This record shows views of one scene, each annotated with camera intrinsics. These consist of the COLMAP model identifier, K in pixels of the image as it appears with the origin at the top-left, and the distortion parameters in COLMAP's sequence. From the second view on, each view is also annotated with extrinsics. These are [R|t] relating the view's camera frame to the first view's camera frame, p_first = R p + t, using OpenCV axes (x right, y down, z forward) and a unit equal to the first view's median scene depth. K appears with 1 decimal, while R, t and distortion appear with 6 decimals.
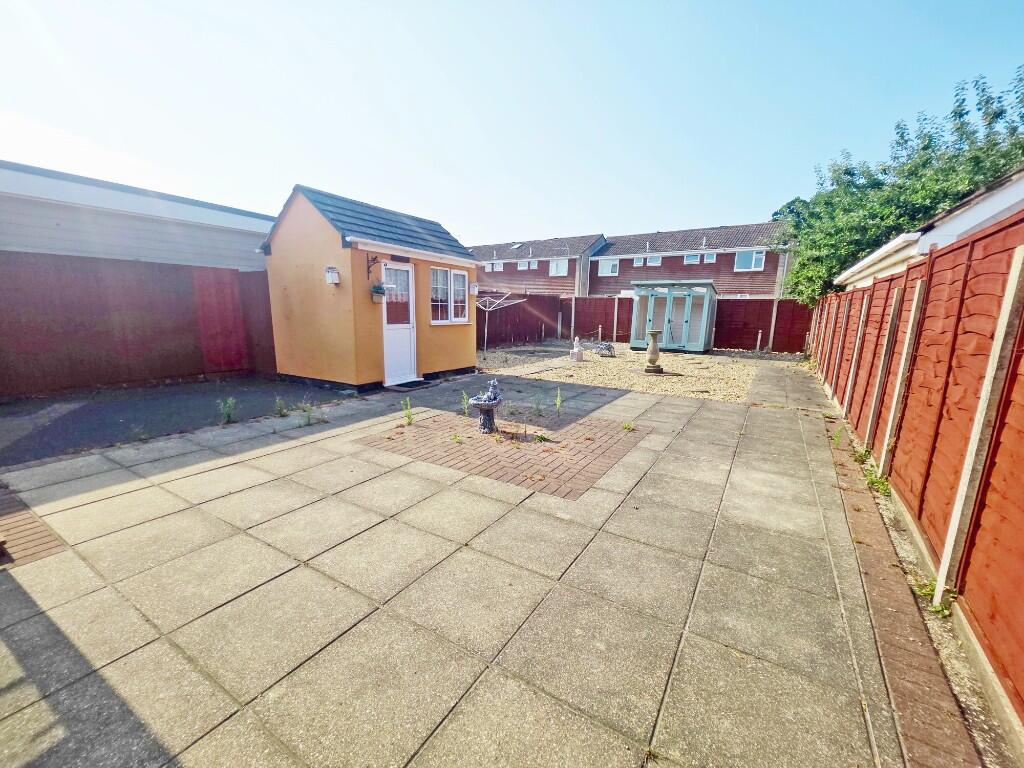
lens RADIAL K [[429.6, 0, 510.7], [0, 429.6, 386.3], [0, 0, 1]] dist [0.002153, -0.000844]
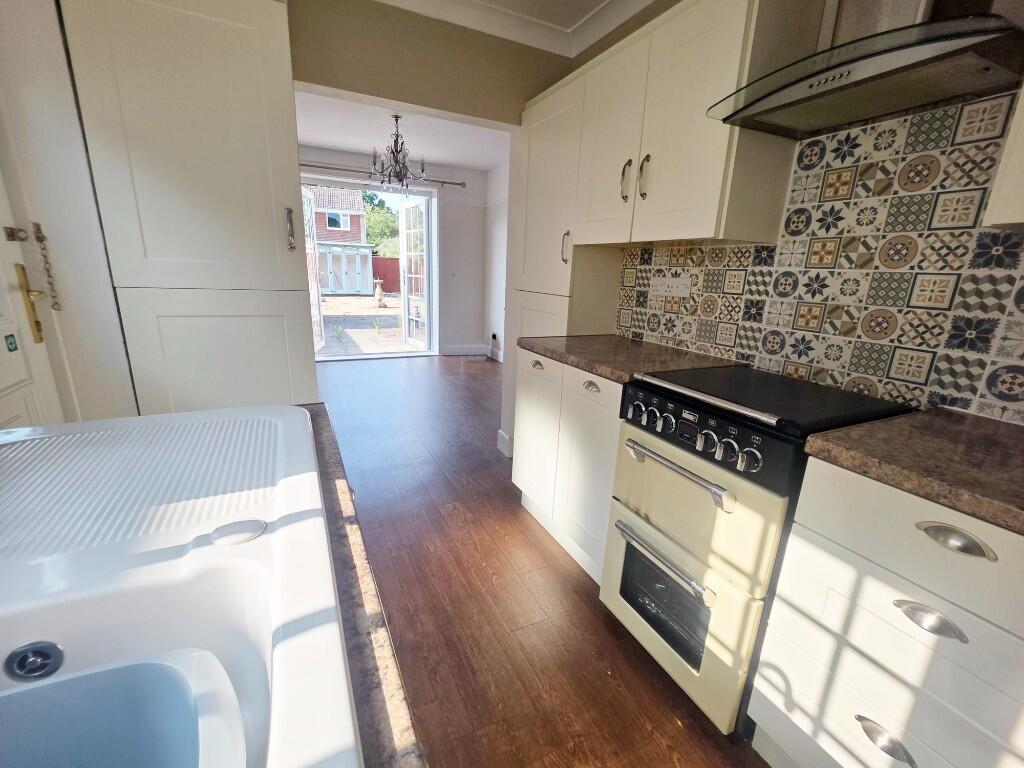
lens RADIAL K [[429.6, 0, 513.8], [0, 429.6, 385.5], [0, 0, 1]] dist [0.002153, -0.000844]
pose [[0.534026, -0.224685, 0.815066, -0.891028], [0.128490, 0.974411, 0.184425, 0.018513], [-0.835647, 0.006240, 0.549231, -0.301570]]
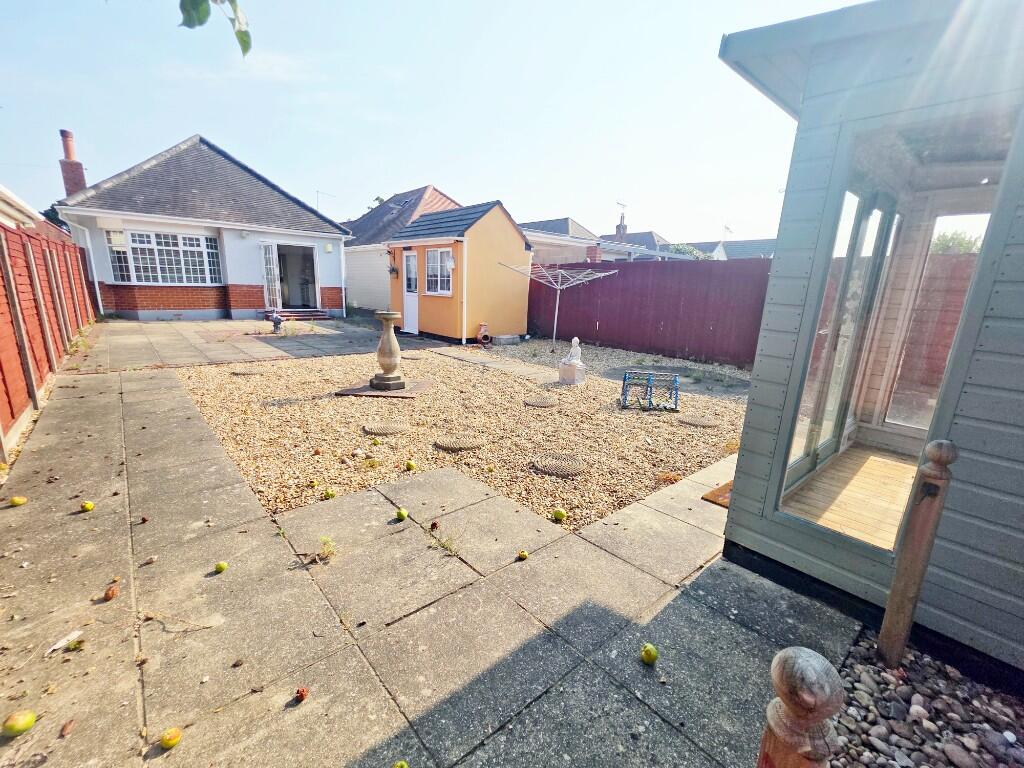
lens RADIAL K [[429.6, 0, 505.4], [0, 429.6, 391.4], [0, 0, 1]] dist [0.002153, -0.000844]
pose [[-0.293446, 0.189430, -0.937020, 0.966279], [-0.212839, 0.942623, 0.257218, -0.239788], [0.931981, 0.274914, -0.236291, 1.525103]]
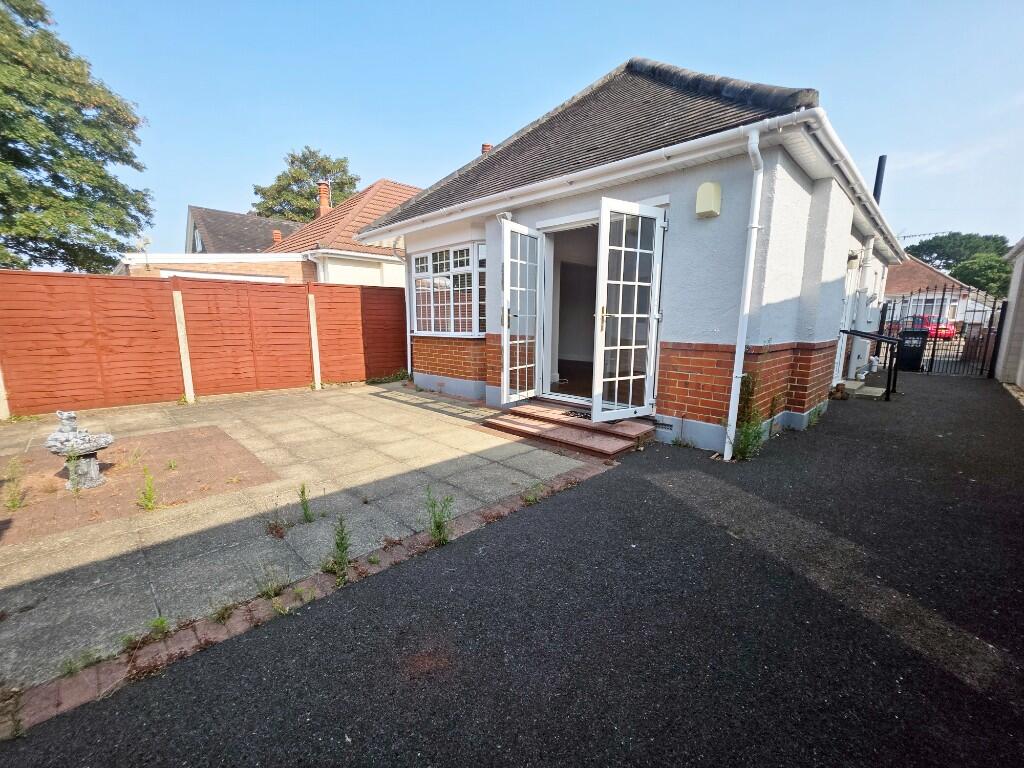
lens RADIAL K [[429.6, 0, 515.9], [0, 429.6, 387.5], [0, 0, 1]] dist [0.002153, -0.000844]
pose [[-0.974447, -0.063215, 0.215540, -0.495682], [0.012909, 0.942235, 0.334705, -0.152465], [-0.224248, 0.328935, -0.917341, 0.818773]]
